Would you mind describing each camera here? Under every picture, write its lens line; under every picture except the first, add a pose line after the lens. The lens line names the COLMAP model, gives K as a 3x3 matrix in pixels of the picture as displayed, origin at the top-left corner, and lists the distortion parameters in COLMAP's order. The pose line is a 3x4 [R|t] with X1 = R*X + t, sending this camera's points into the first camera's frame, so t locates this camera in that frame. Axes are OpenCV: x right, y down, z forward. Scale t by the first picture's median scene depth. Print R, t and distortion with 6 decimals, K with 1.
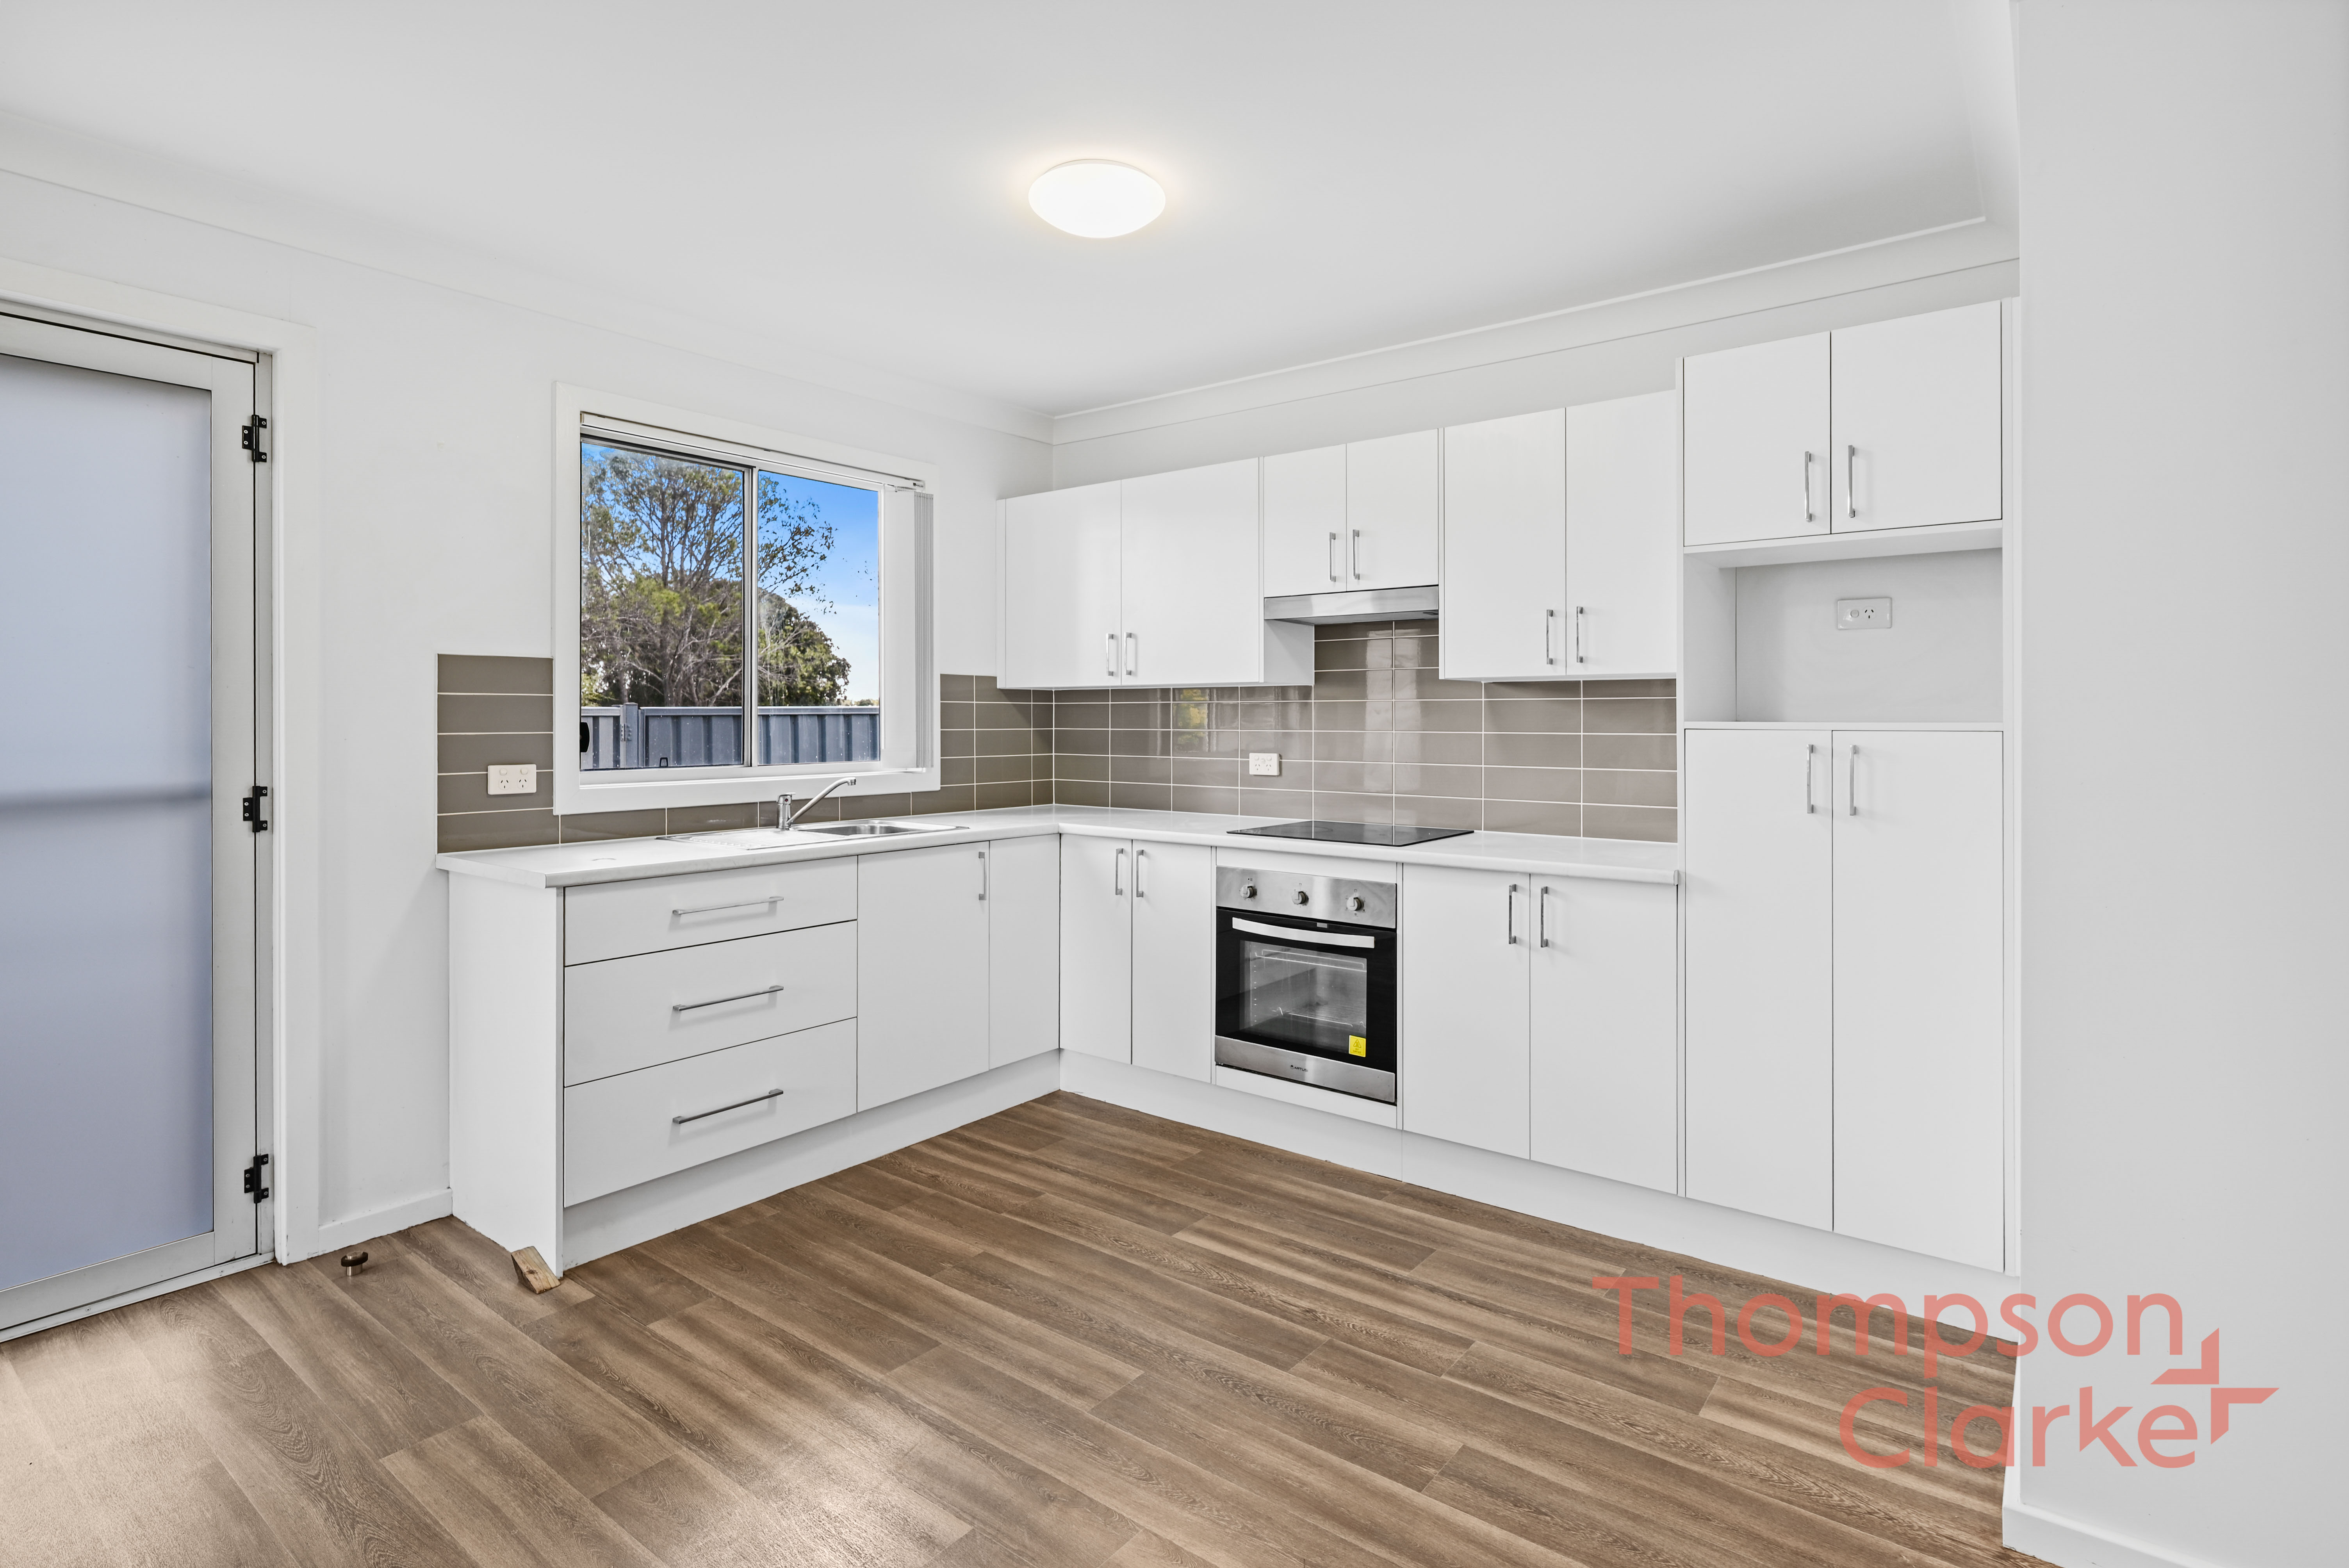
lens RADIAL K [[1168.5, 0, 1170.5], [0, 1168.5, 717.6], [0, 0, 1]] dist [-0.000035, -0.000315]
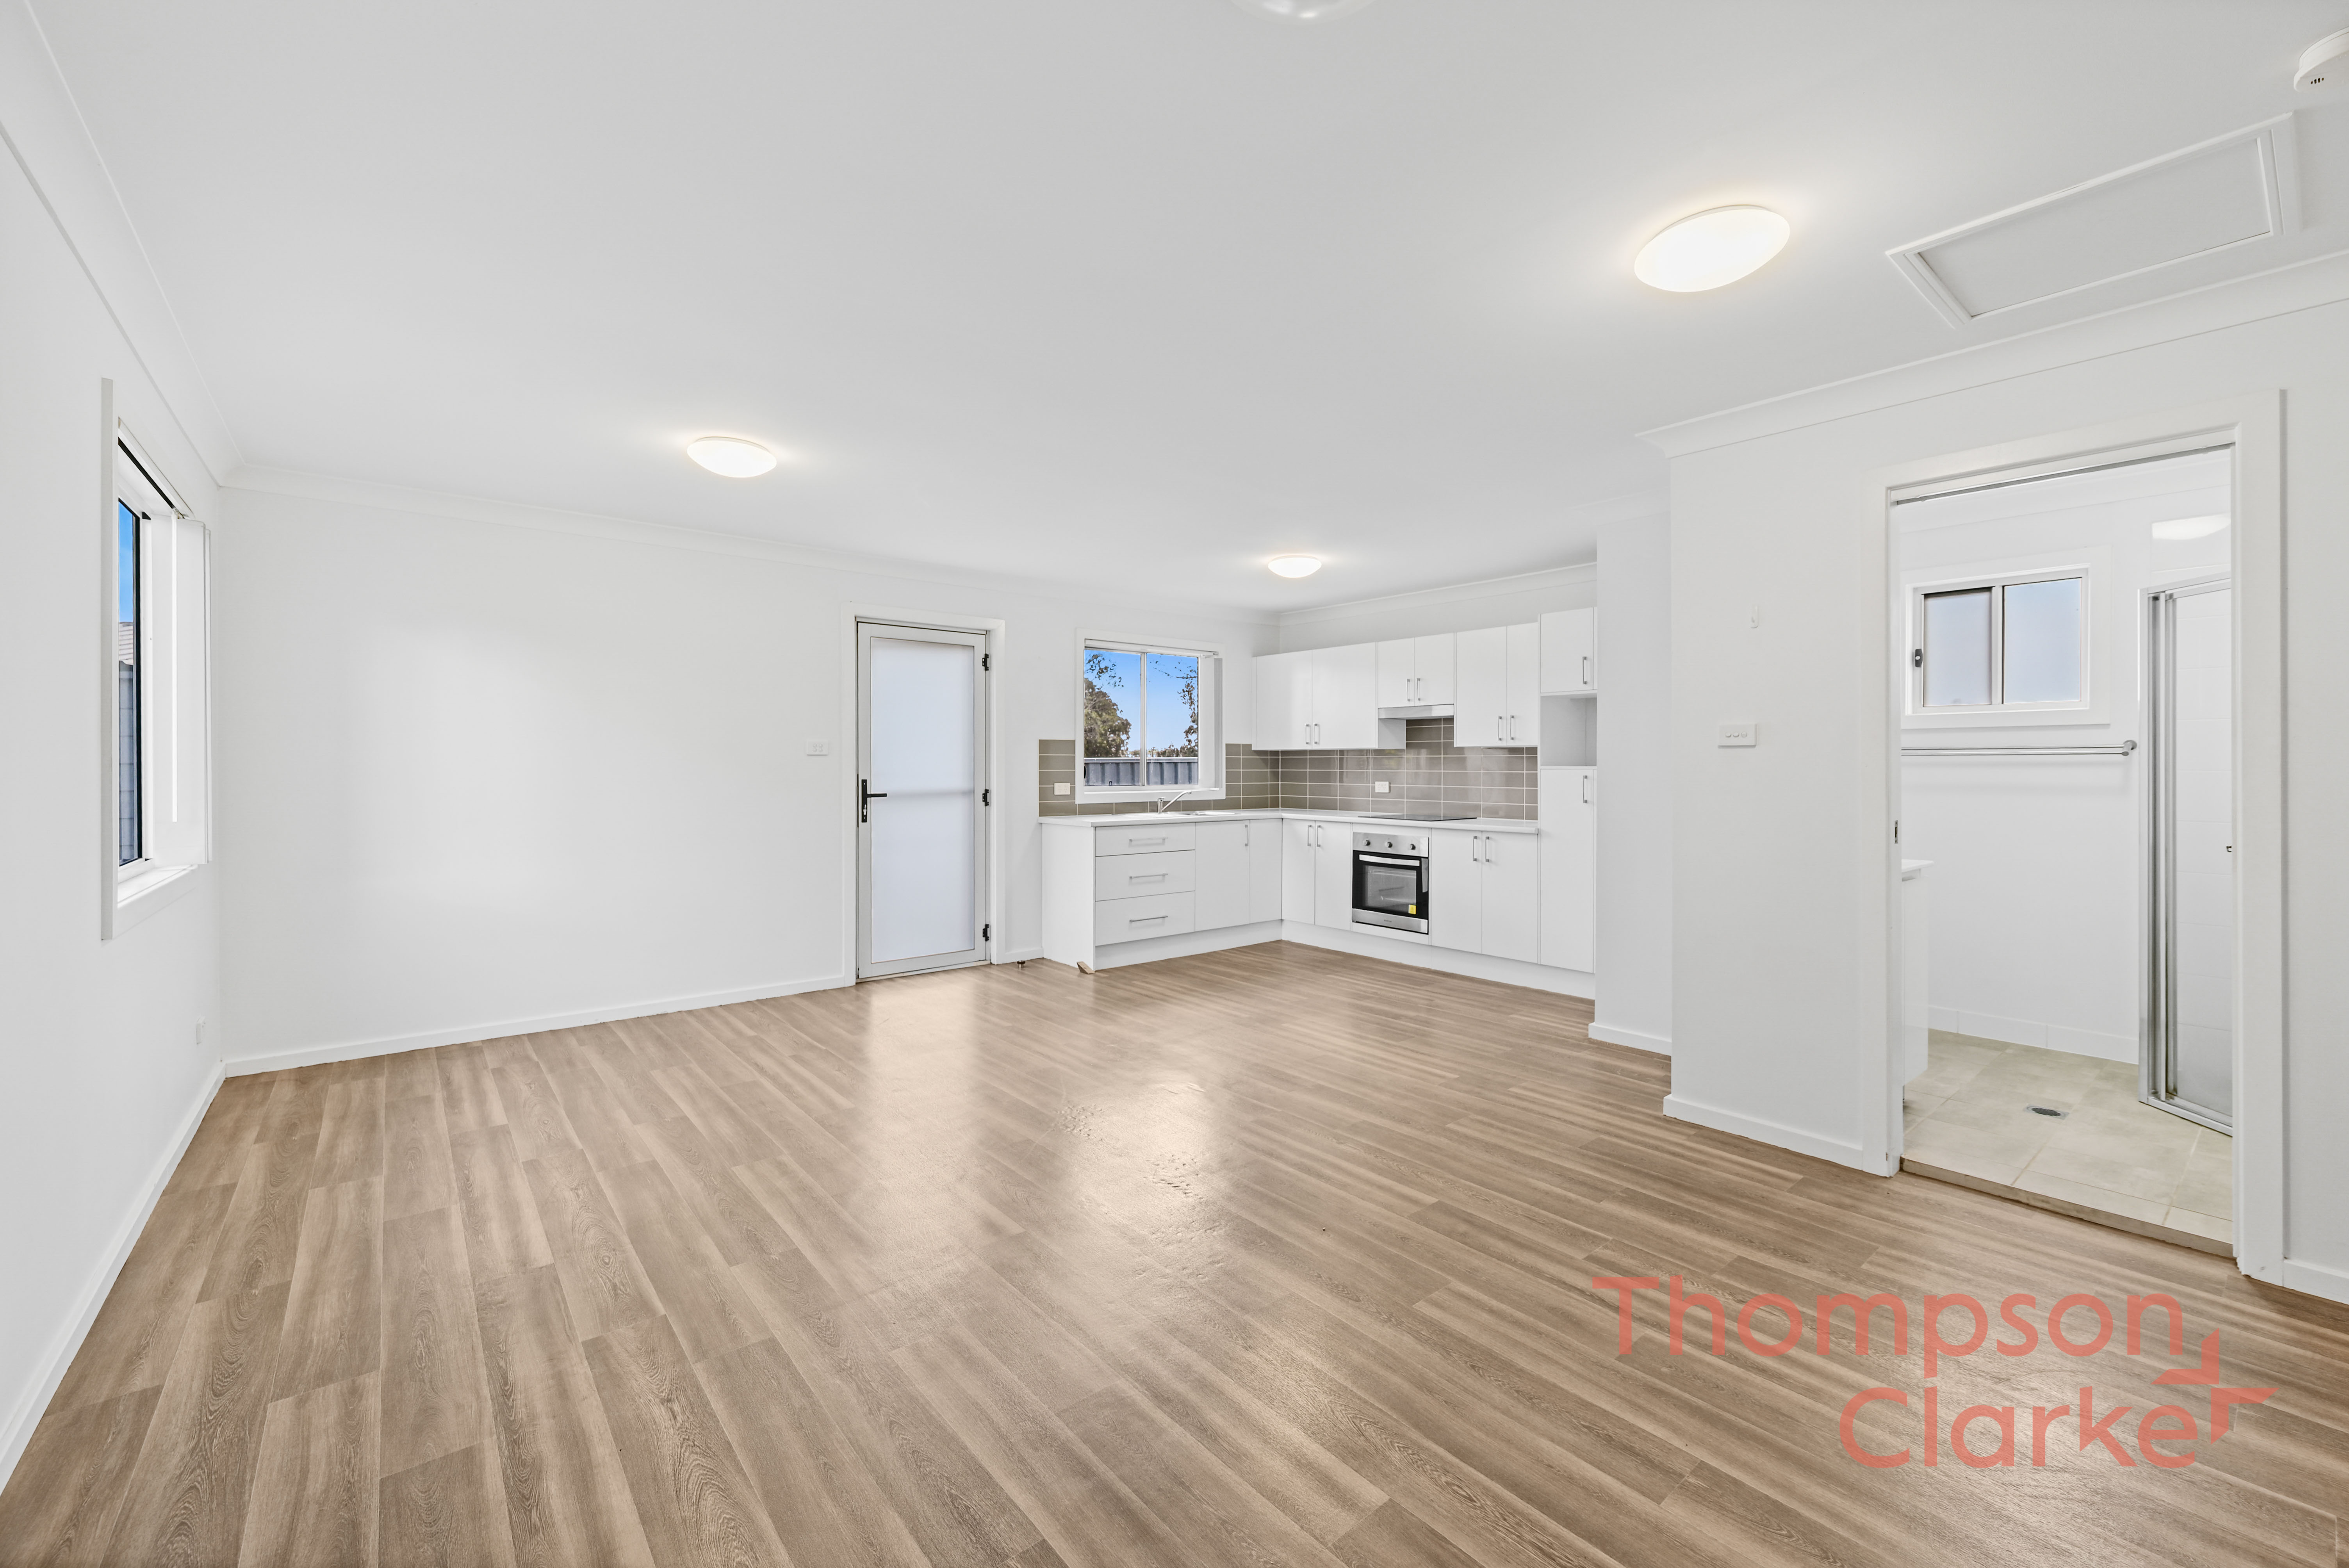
lens RADIAL K [[959.0, 0, 1171.6], [0, 959.0, 765.3], [0, 0, 1]] dist [-0.001014, -0.000101]
pose [[0.975926, 0.000916, -0.218098, 0.111293], [-0.000725, 0.999999, 0.000956, 0.000180], [0.218099, -0.000775, 0.975926, -0.927928]]
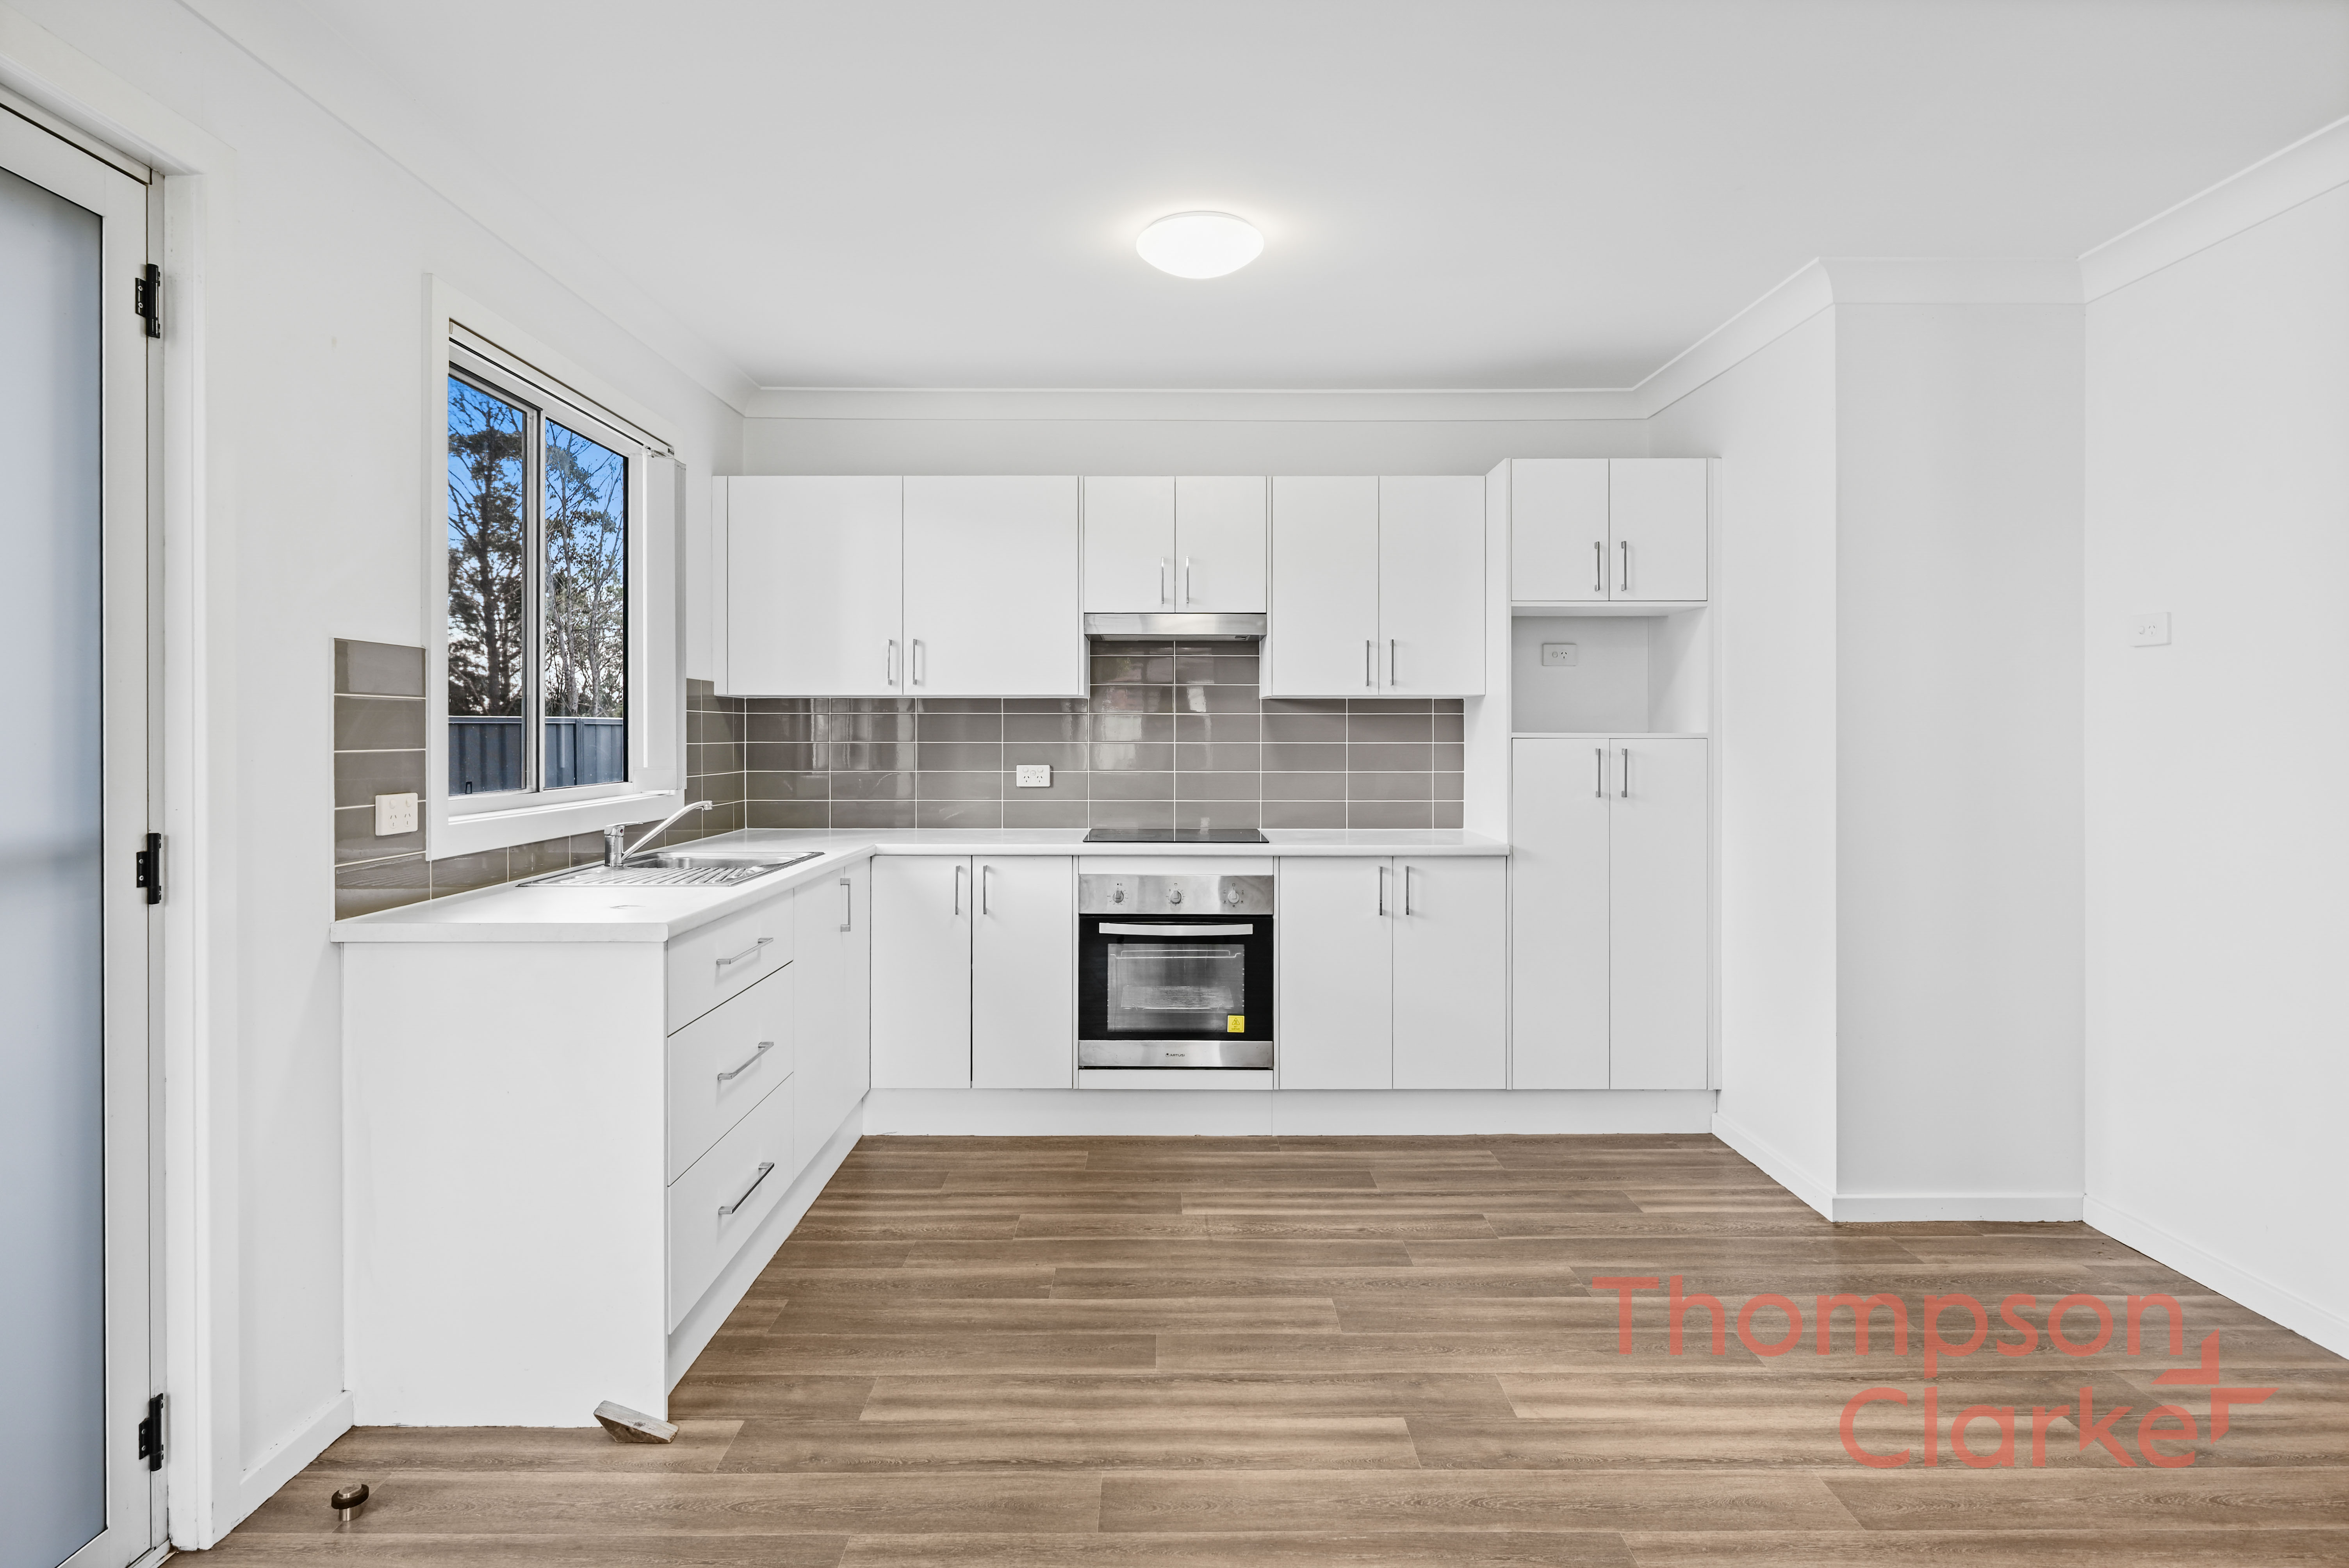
lens RADIAL K [[1288.6, 0, 1167.8], [0, 1288.6, 733.9], [0, 0, 1]] dist [-0.003565, -0.000456]
pose [[0.788556, -0.001498, 0.614962, -0.656087], [-0.000171, 0.999996, 0.002655, 0.000988], [-0.614964, -0.002199, 0.788552, 0.071458]]
